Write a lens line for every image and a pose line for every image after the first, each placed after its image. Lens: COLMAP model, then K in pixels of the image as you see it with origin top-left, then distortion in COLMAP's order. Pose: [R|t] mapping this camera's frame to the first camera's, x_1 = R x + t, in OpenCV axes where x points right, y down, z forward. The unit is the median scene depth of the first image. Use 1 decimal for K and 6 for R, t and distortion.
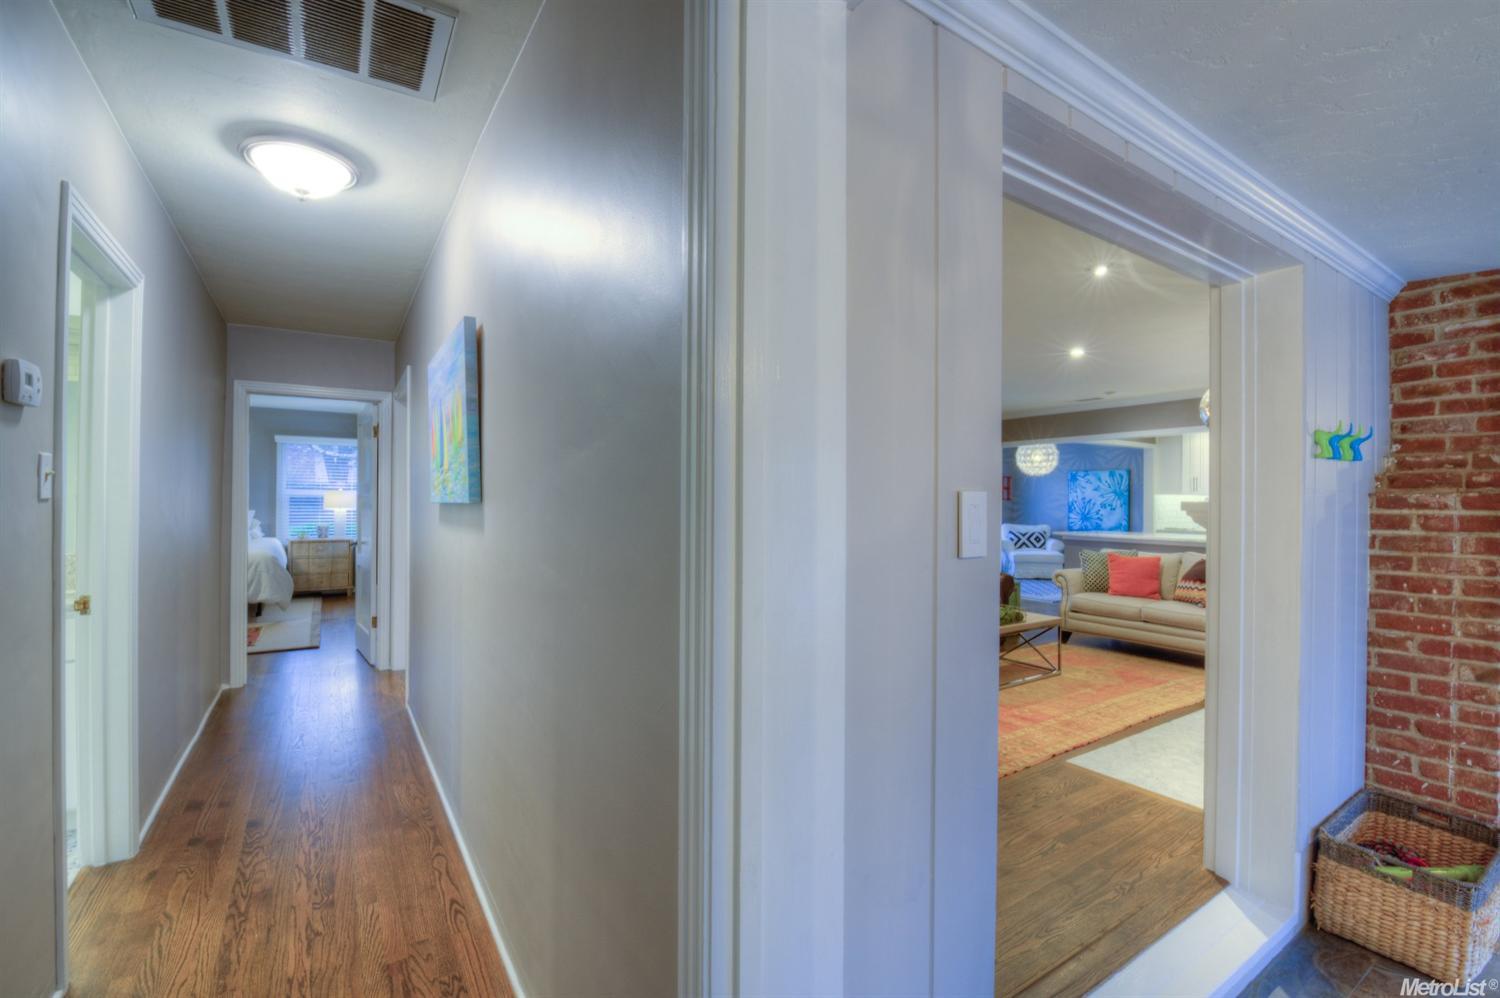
lens RADIAL K [[658.2, 0, 748.9], [0, 658.2, 504.6], [0, 0, 1]] dist [-0.003861, -0.008527]
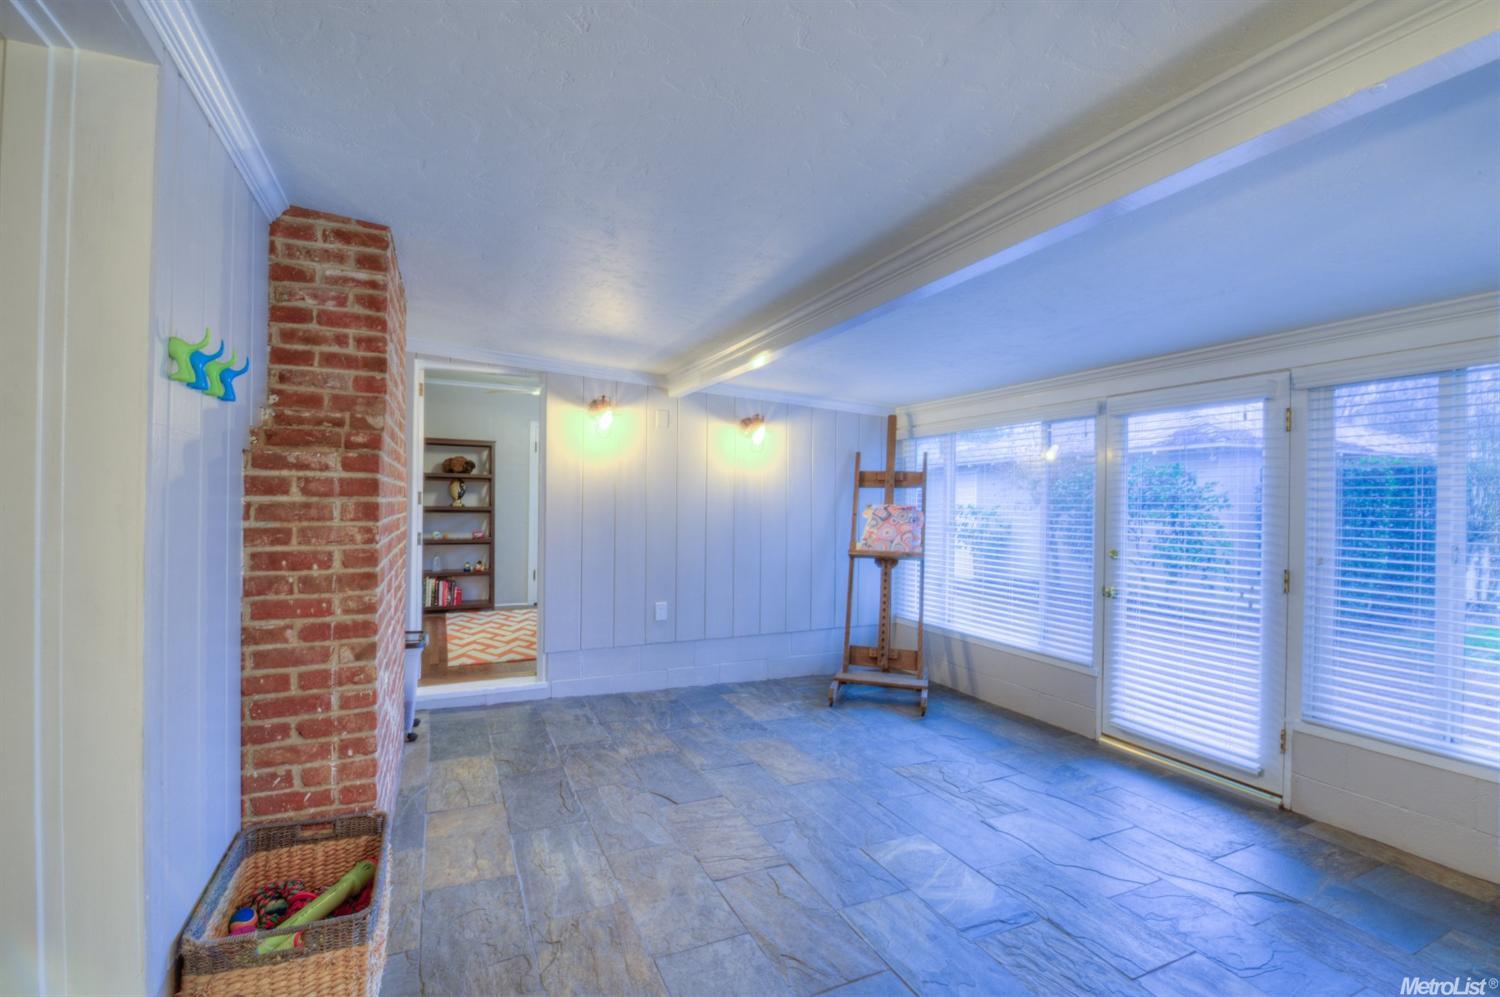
lens RADIAL K [[658.2, 0, 746.2], [0, 658.2, 498.9], [0, 0, 1]] dist [-0.003861, -0.008527]
pose [[0.148875, -0.000931, 0.988856, 0.279053], [-0.007992, 0.999966, 0.002145, 0.036984], [-0.988824, -0.008222, 0.148862, 0.300909]]
